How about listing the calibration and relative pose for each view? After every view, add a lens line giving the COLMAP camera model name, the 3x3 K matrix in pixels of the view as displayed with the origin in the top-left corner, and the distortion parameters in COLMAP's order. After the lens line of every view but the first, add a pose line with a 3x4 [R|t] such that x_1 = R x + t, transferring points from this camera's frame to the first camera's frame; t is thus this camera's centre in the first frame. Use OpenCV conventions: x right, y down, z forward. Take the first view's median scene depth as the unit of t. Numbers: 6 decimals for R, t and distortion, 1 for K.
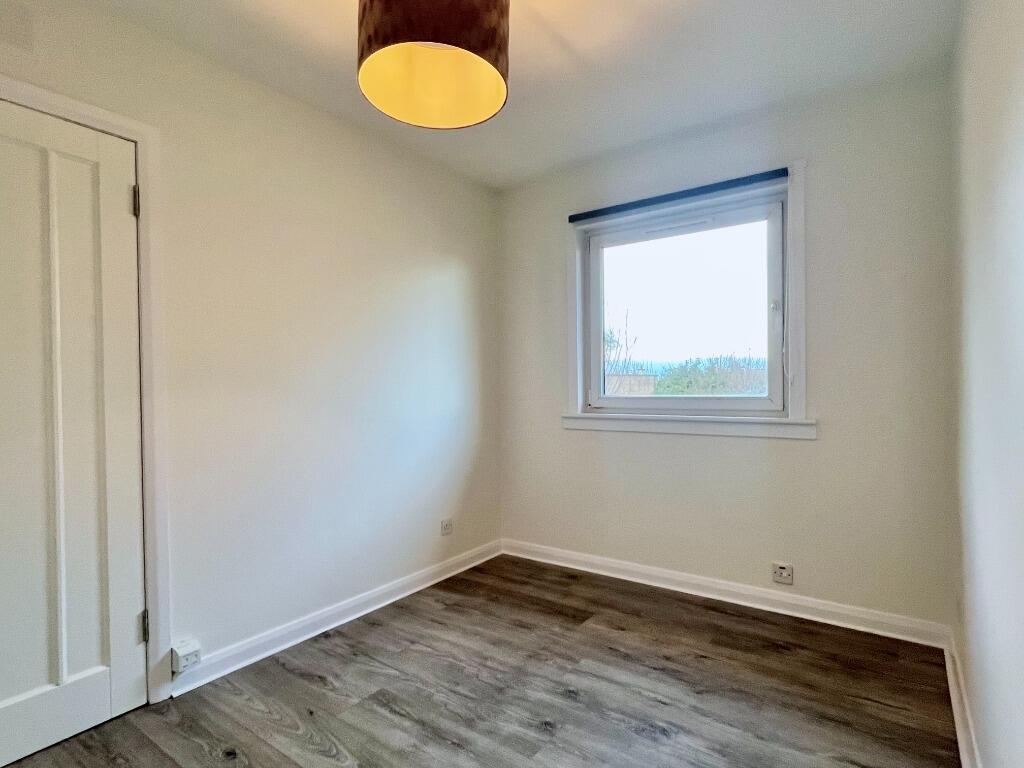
lens RADIAL K [[539.9, 0, 510.6], [0, 539.9, 392.2], [0, 0, 1]] dist [-0.000242, -0.000380]
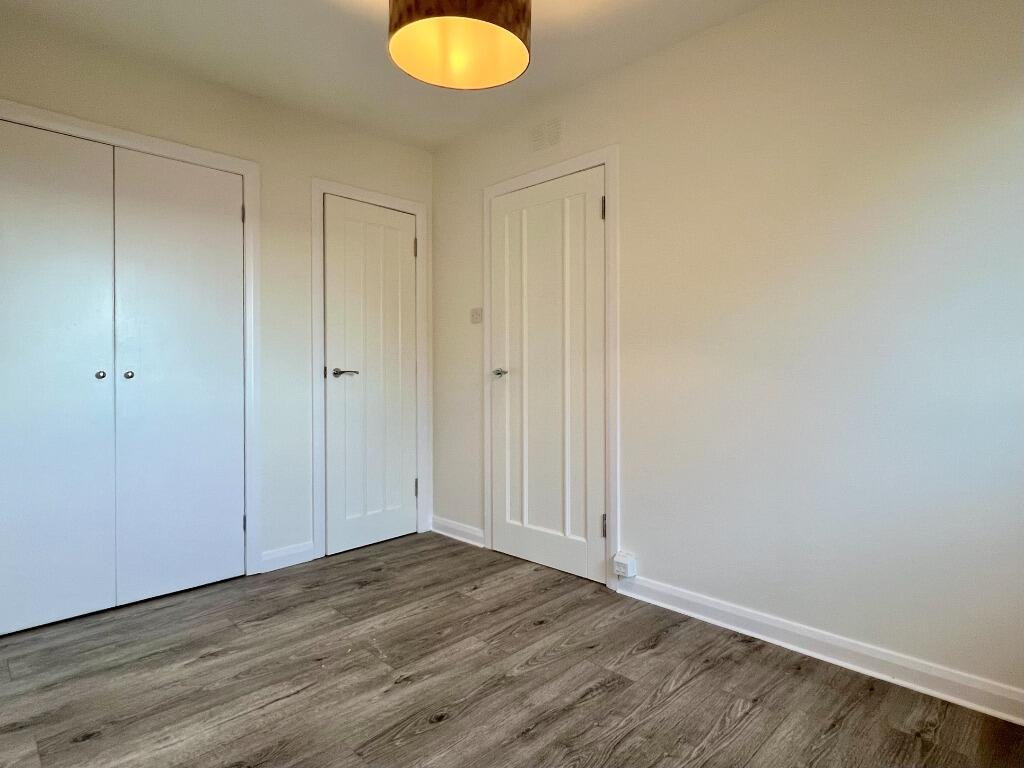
lens RADIAL K [[565.7, 0, 512.2], [0, 565.7, 373.2], [0, 0, 1]] dist [-0.001142, -0.000542]
pose [[-0.156663, 0.021060, -0.987428, 0.698071], [-0.008393, 0.999708, 0.022654, 0.025298], [0.987616, 0.011837, -0.156440, 0.944381]]
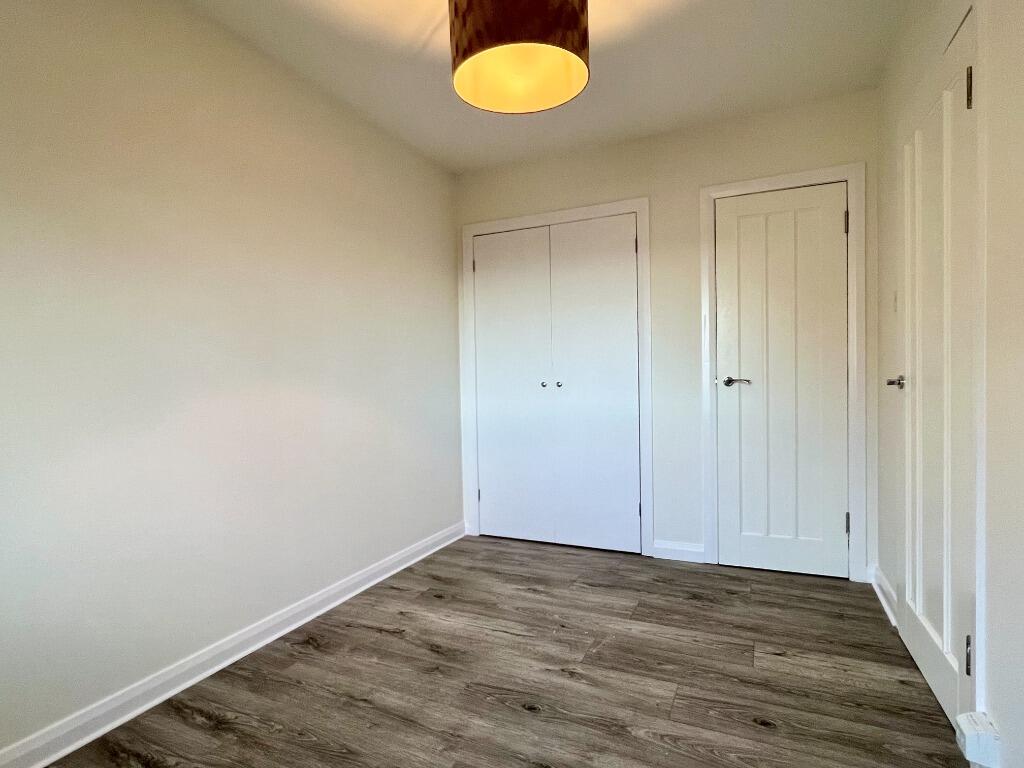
lens RADIAL K [[539.9, 0, 510.6], [0, 539.9, 392.2], [0, 0, 1]] dist [-0.000242, -0.000380]
pose [[-0.982111, 0.039390, -0.184139, 0.074978], [0.031769, 0.998519, 0.044158, 0.009469], [0.185605, 0.037518, -0.981908, 1.536516]]
